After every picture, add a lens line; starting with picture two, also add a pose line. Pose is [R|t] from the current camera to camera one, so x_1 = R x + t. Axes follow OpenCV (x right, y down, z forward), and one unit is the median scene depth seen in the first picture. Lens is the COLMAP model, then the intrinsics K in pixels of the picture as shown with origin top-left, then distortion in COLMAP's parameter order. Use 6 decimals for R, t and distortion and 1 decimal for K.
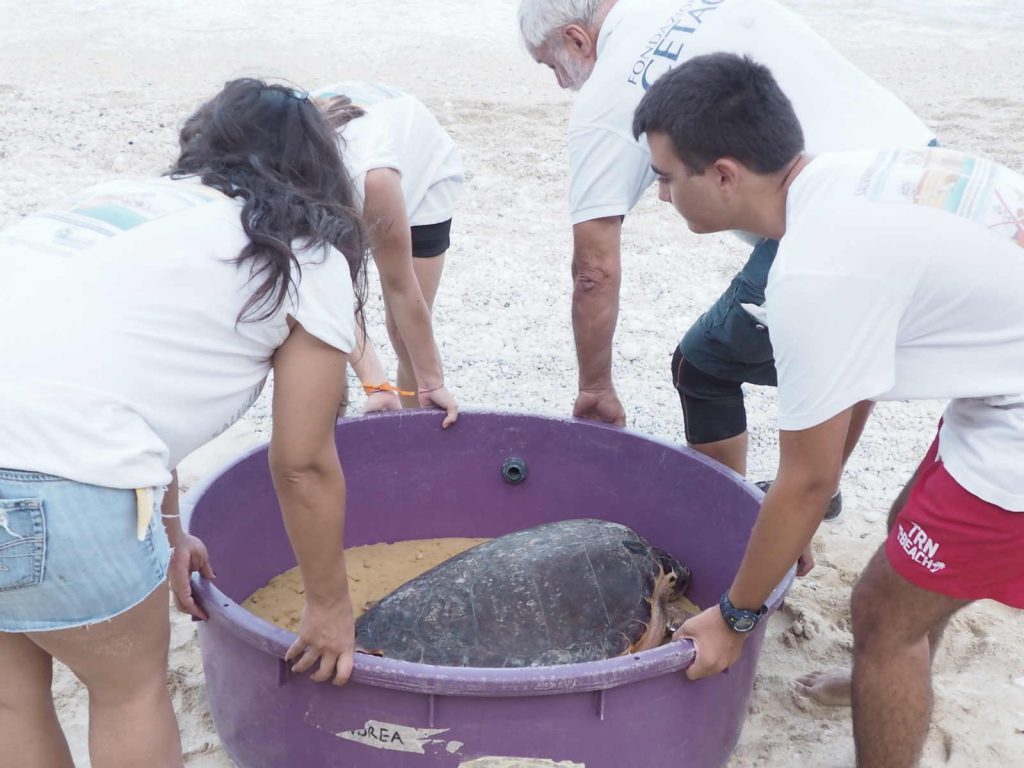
lens RADIAL K [[1355.2, 0, 513.4], [0, 1355.2, 383.4], [0, 0, 1]] dist [-0.056347, 0.000000]
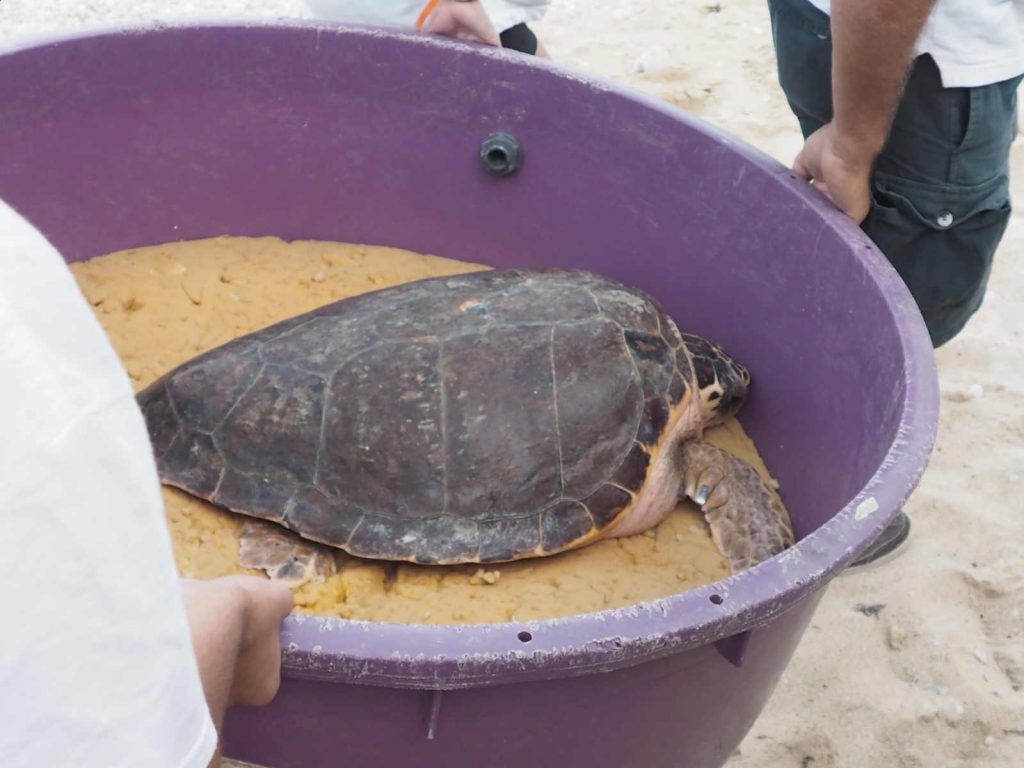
lens RADIAL K [[1355.2, 0, 508.4], [0, 1355.2, 385.7], [0, 0, 1]] dist [-0.056347, 0.000000]
pose [[0.978573, 0.179486, -0.100893, 0.095370], [-0.141661, 0.942501, 0.302694, -0.023805], [0.149421, -0.281915, 0.947733, 0.472013]]
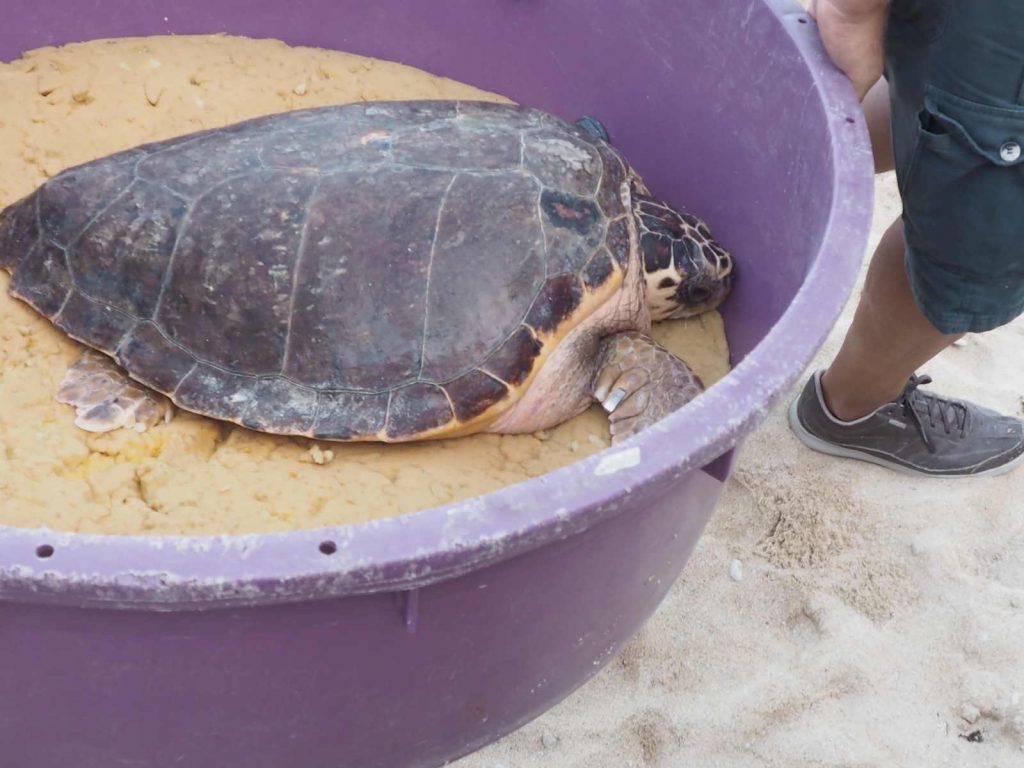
lens RADIAL K [[1355.2, 0, 512.9], [0, 1355.2, 383.9], [0, 0, 1]] dist [-0.056347, 0.000000]
pose [[0.892821, 0.338156, -0.297526, 0.233364], [-0.179542, 0.873009, 0.453453, -0.031860], [0.413081, -0.351434, 0.840154, 0.603085]]
